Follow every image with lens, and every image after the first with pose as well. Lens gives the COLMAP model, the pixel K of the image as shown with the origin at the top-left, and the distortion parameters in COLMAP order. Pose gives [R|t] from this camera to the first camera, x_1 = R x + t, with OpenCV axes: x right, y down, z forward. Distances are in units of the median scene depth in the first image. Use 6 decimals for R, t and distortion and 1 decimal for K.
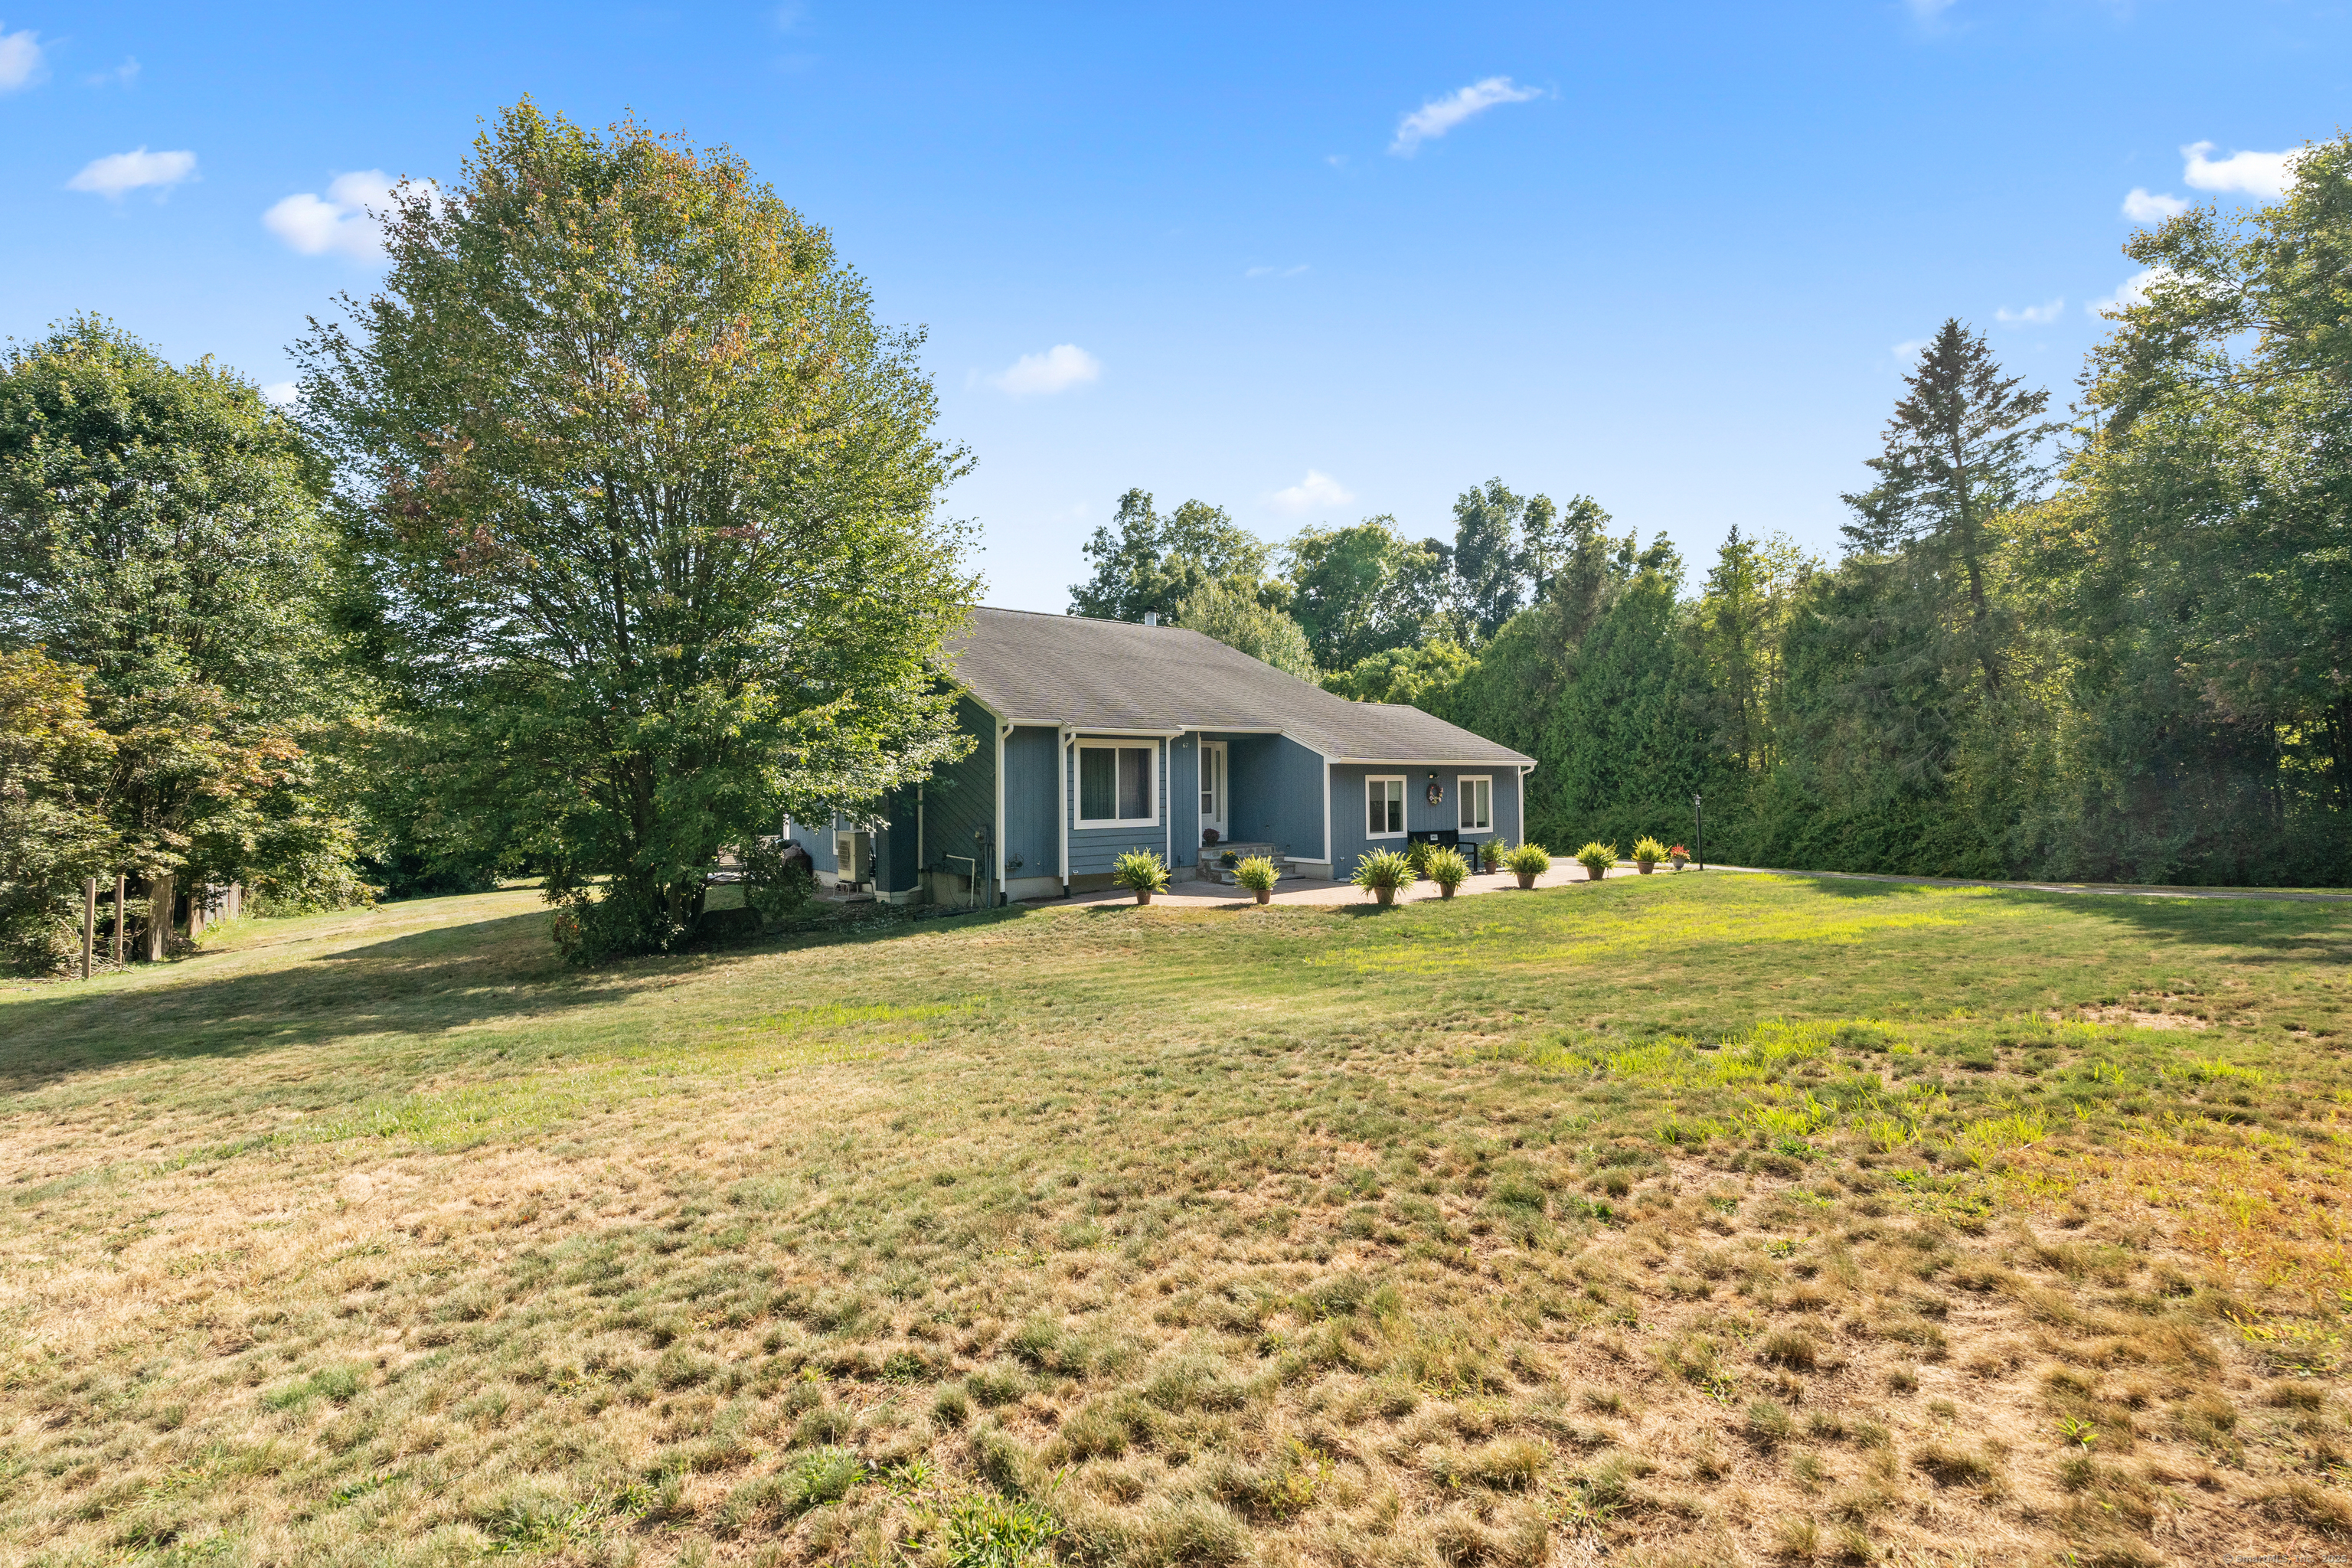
lens RADIAL K [[1044.5, 0, 1176.4], [0, 1044.5, 762.0], [0, 0, 1]] dist [-0.003129, -0.000331]
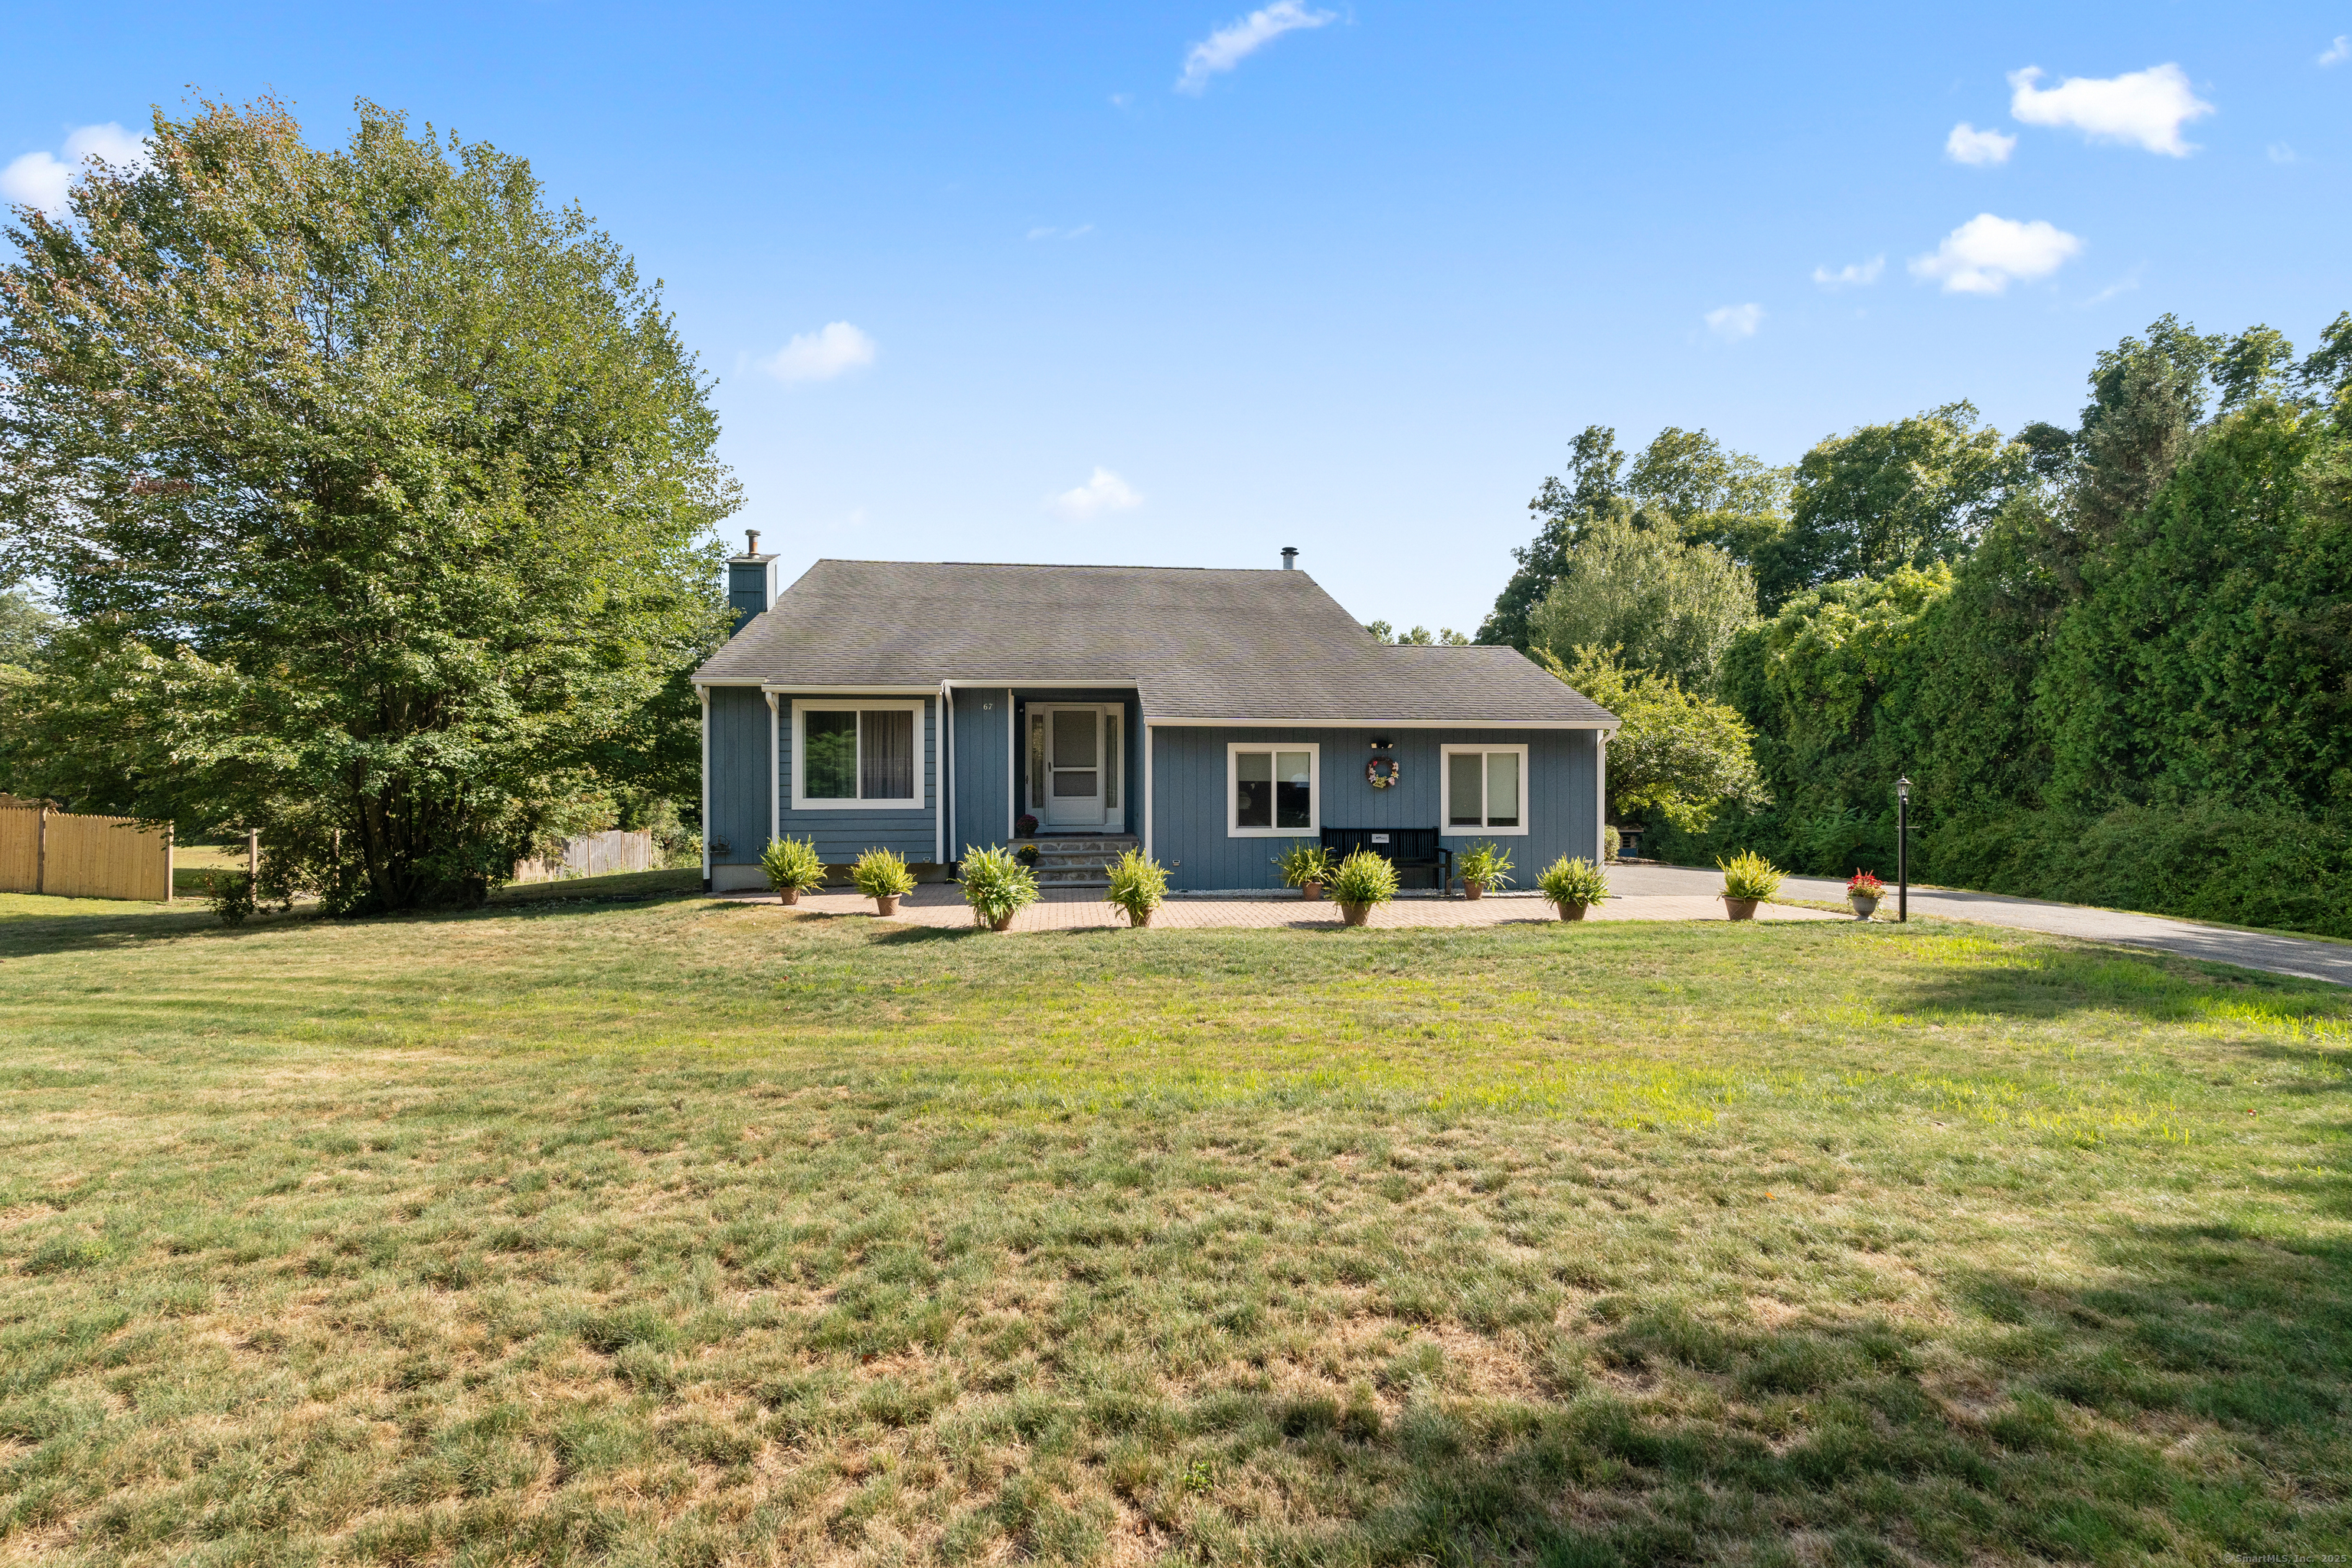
lens RADIAL K [[1044.5, 0, 1176.4], [0, 1044.5, 762.0], [0, 0, 1]] dist [-0.003129, -0.000331]
pose [[0.843198, -0.002622, -0.537597, 0.476982], [0.005849, 0.999974, 0.004297, 0.019847], [0.537571, -0.006768, 0.843191, 0.366650]]
